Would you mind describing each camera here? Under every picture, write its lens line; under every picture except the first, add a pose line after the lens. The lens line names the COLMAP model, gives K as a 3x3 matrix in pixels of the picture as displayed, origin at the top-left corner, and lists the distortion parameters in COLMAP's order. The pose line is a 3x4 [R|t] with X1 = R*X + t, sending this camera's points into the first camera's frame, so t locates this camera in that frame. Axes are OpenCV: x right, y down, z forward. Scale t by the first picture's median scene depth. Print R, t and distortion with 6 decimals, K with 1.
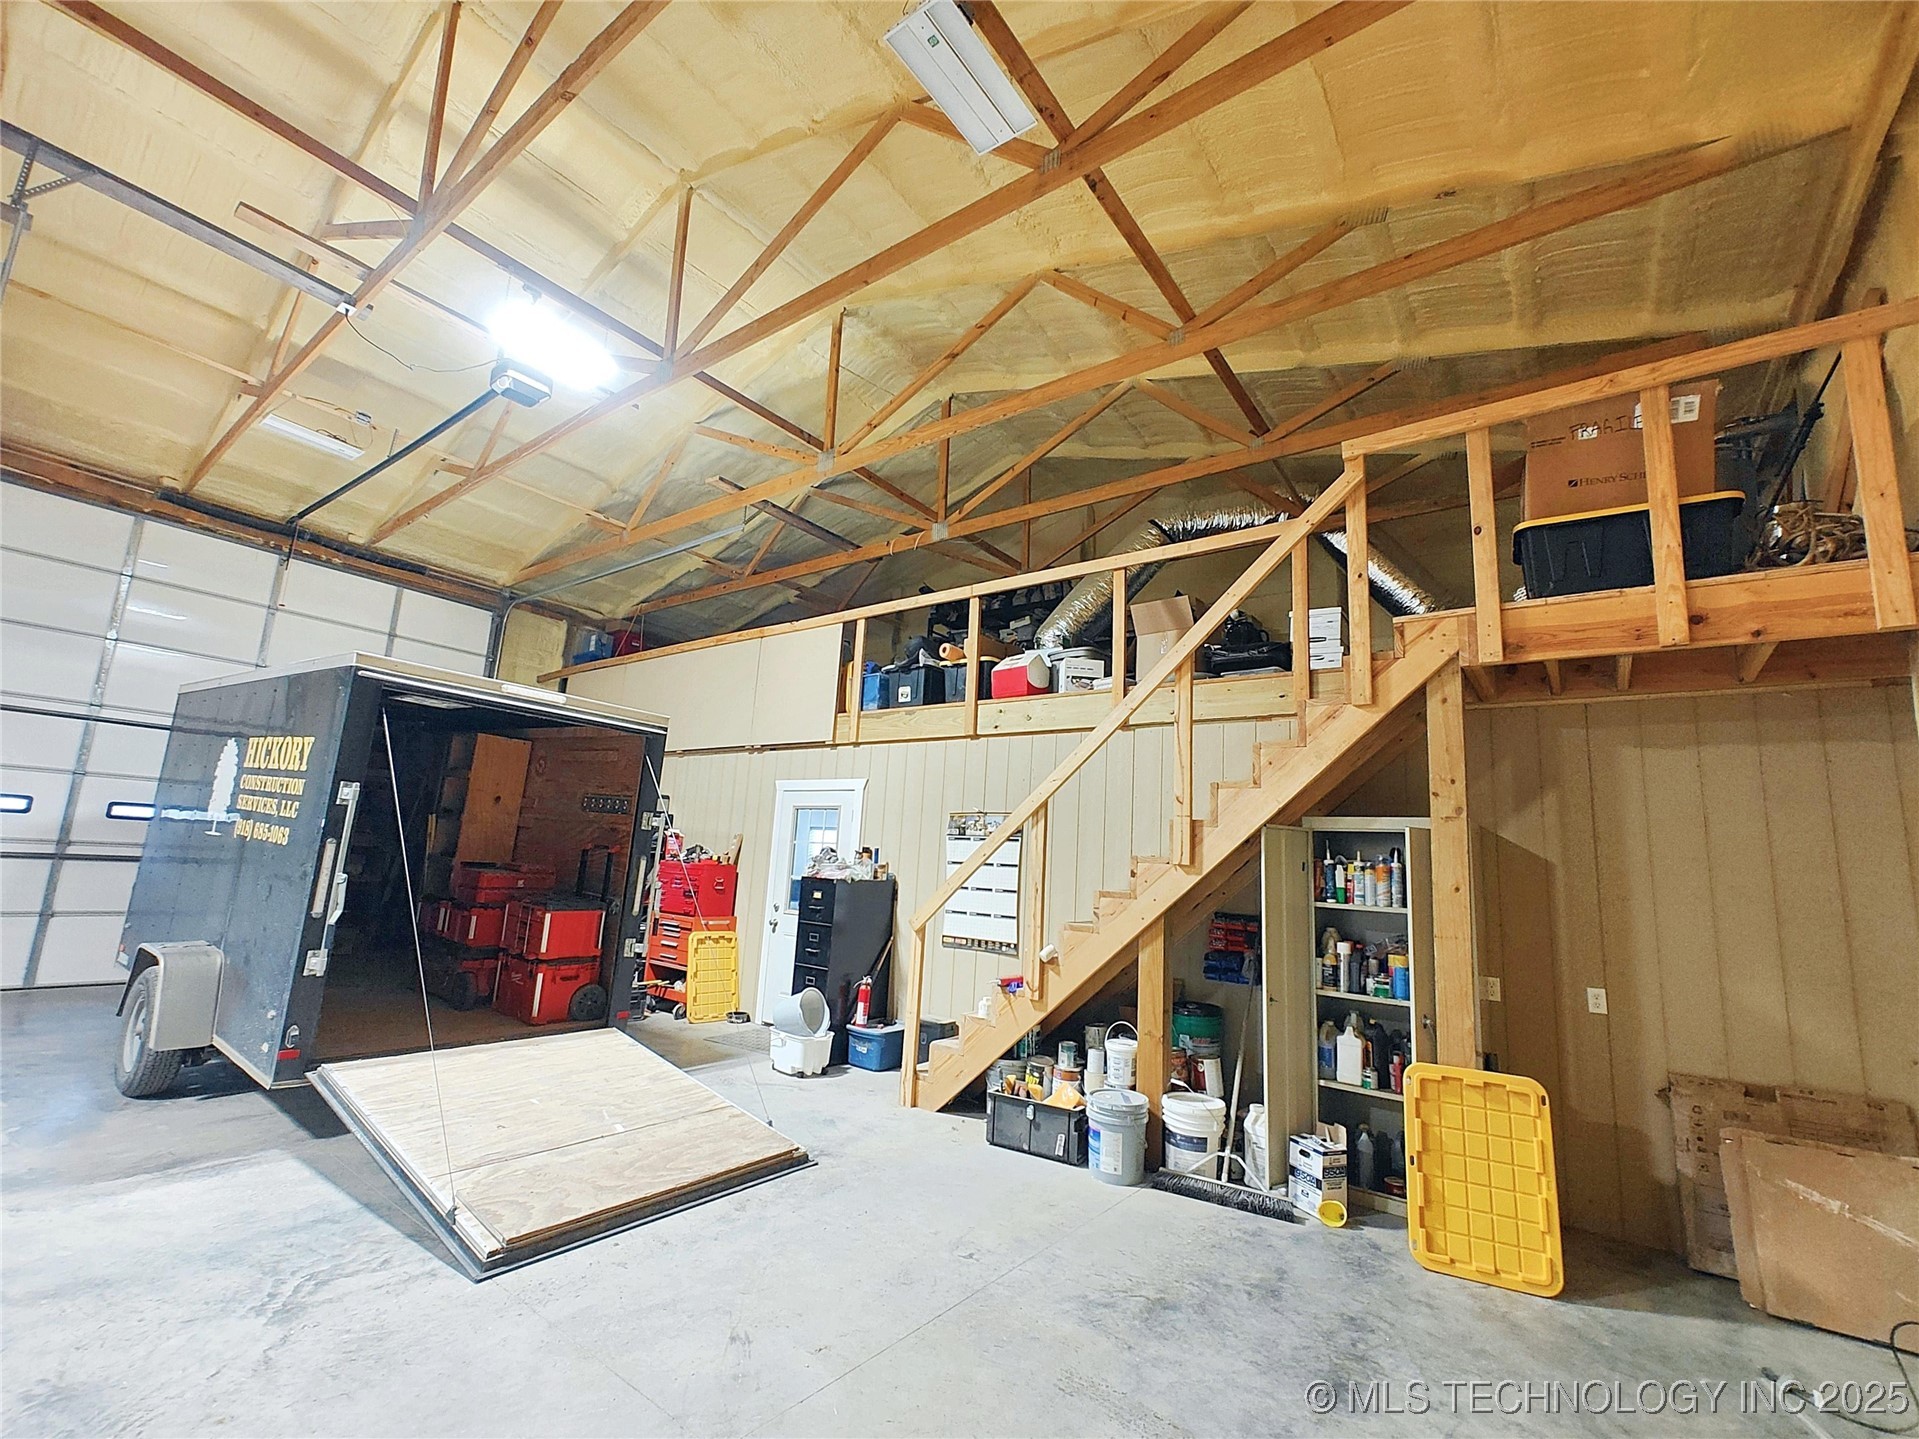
lens RADIAL K [[817.1, 0, 953.1], [0, 817.1, 721.1], [0, 0, 1]] dist [-0.000545, -0.000402]
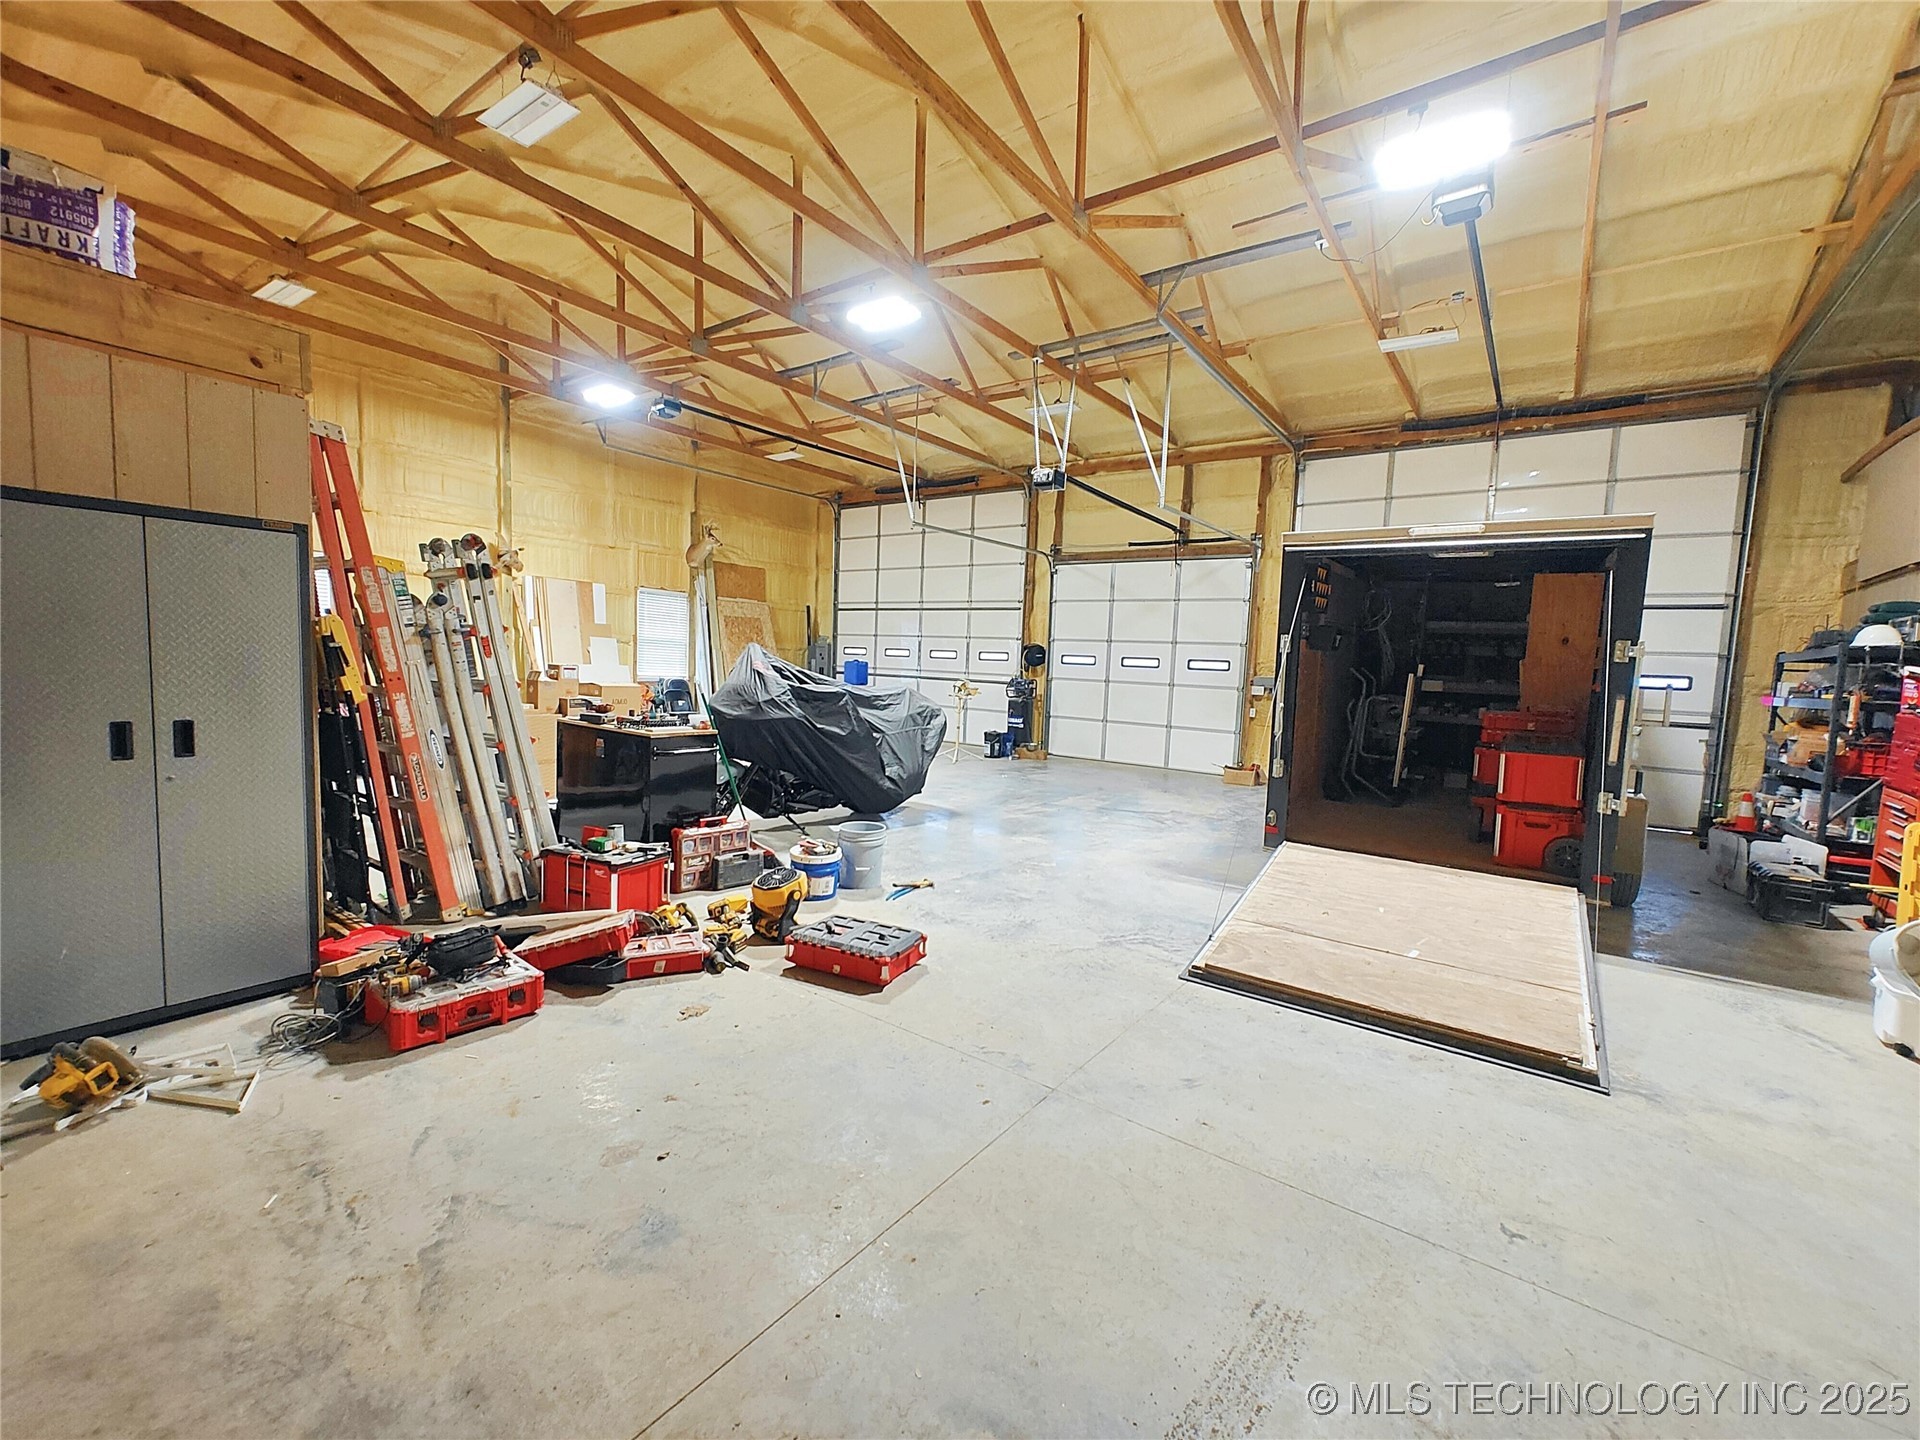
lens RADIAL K [[787.0, 0, 970.0], [0, 787.0, 727.0], [0, 0, 1]] dist [0.001724, 0.000409]
pose [[0.027271, 0.026816, -0.999268, 0.495181], [0.136174, 0.990222, 0.030290, 0.110370], [0.990310, -0.136900, 0.023352, 0.440805]]
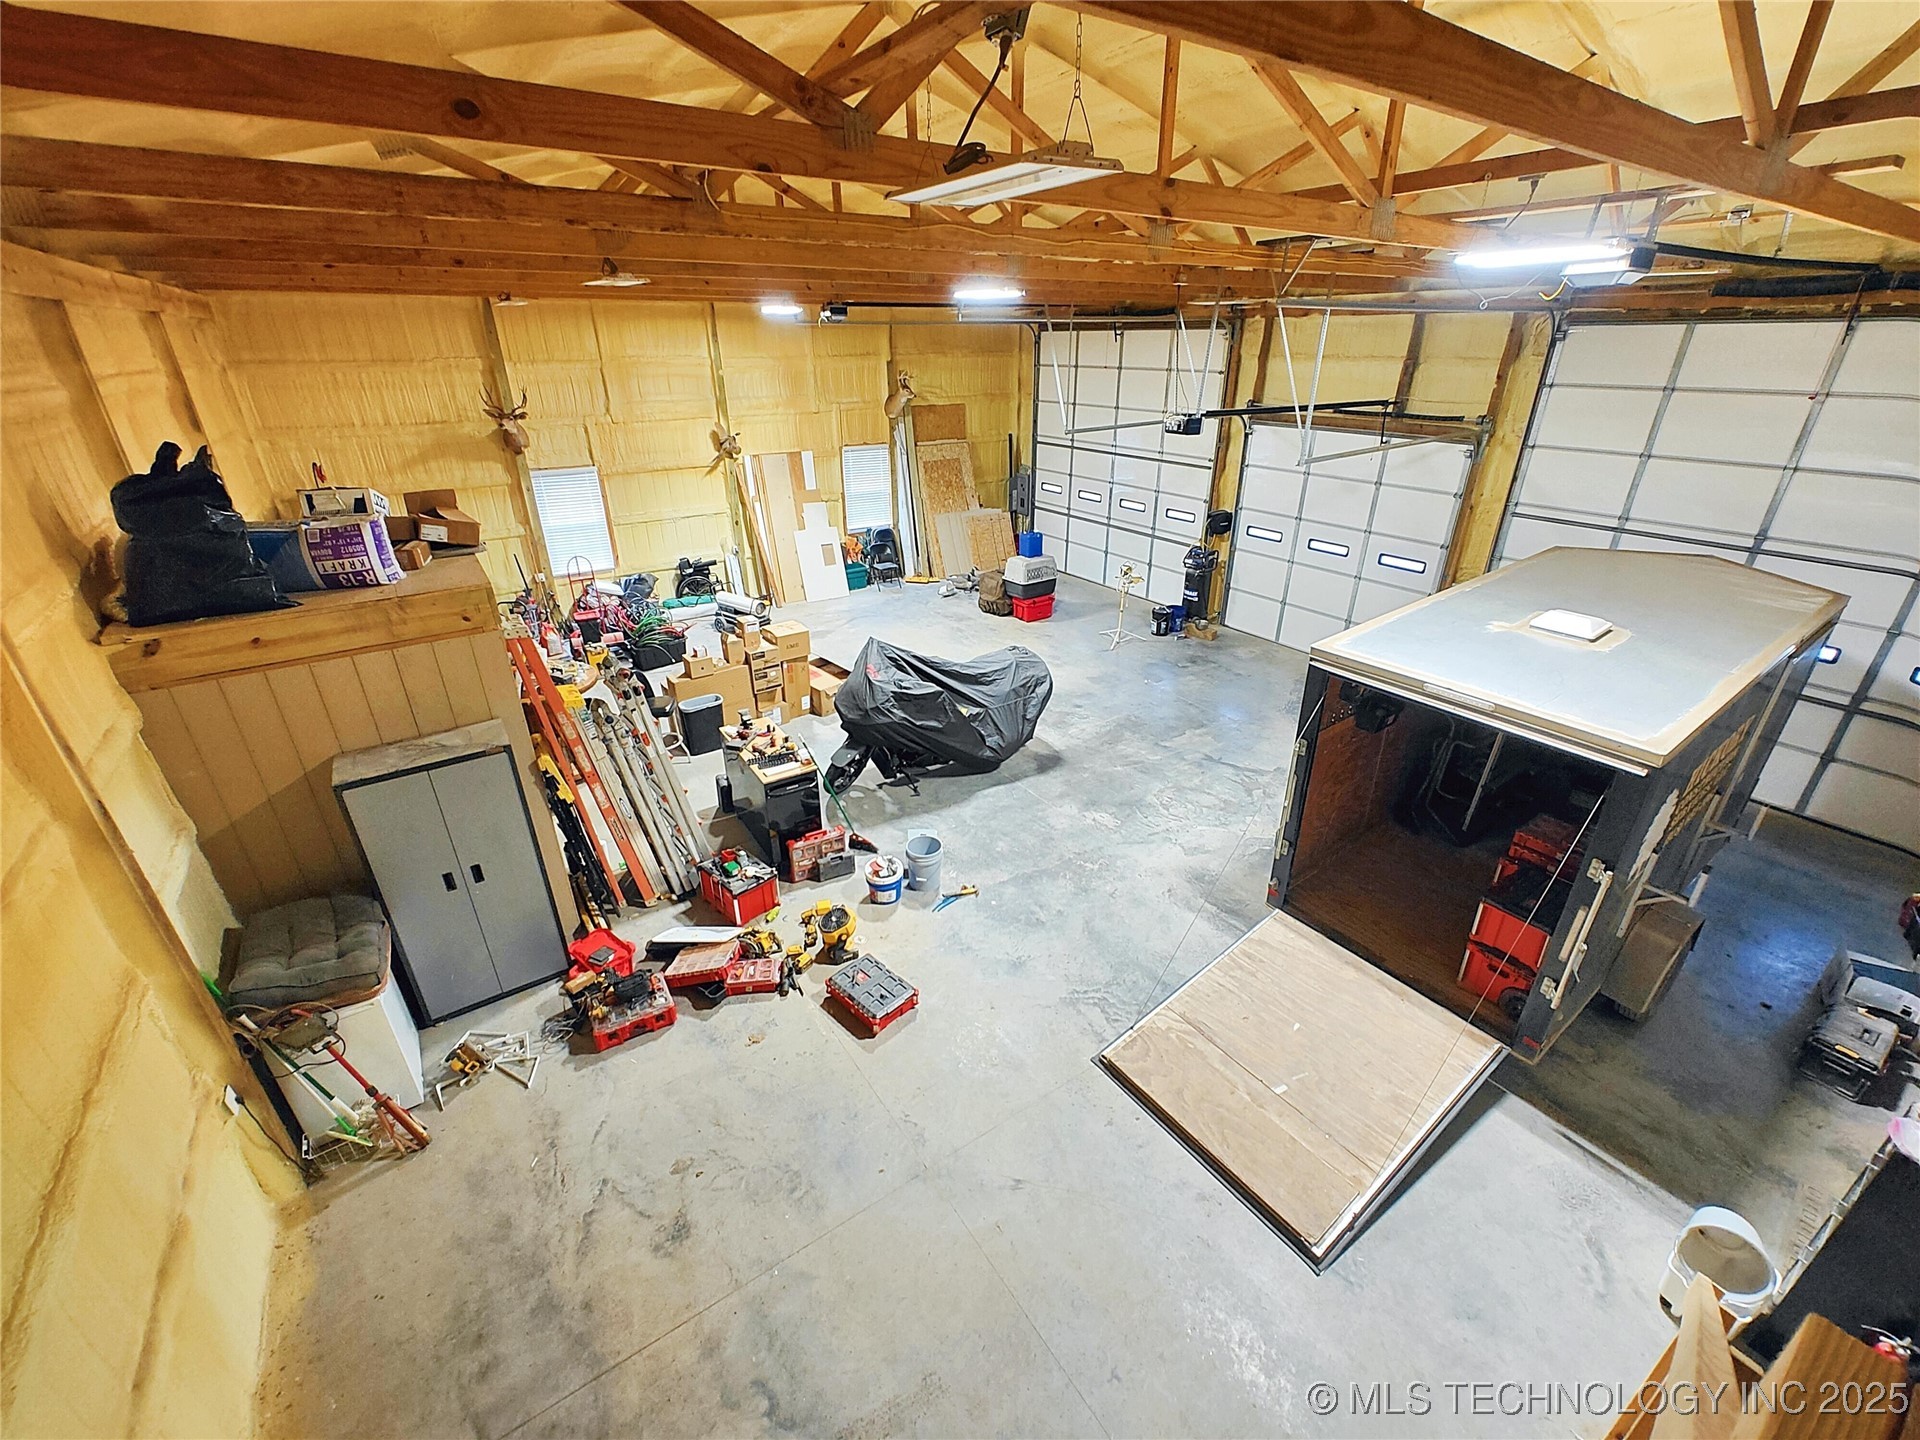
lens RADIAL K [[787.0, 0, 970.0], [0, 787.0, 727.0], [0, 0, 1]] dist [0.001724, 0.000409]
pose [[-0.304762, 0.359303, -0.882055, 0.549004], [0.147354, 0.932748, 0.329040, -0.443705], [0.940961, -0.029696, -0.337211, 0.903372]]
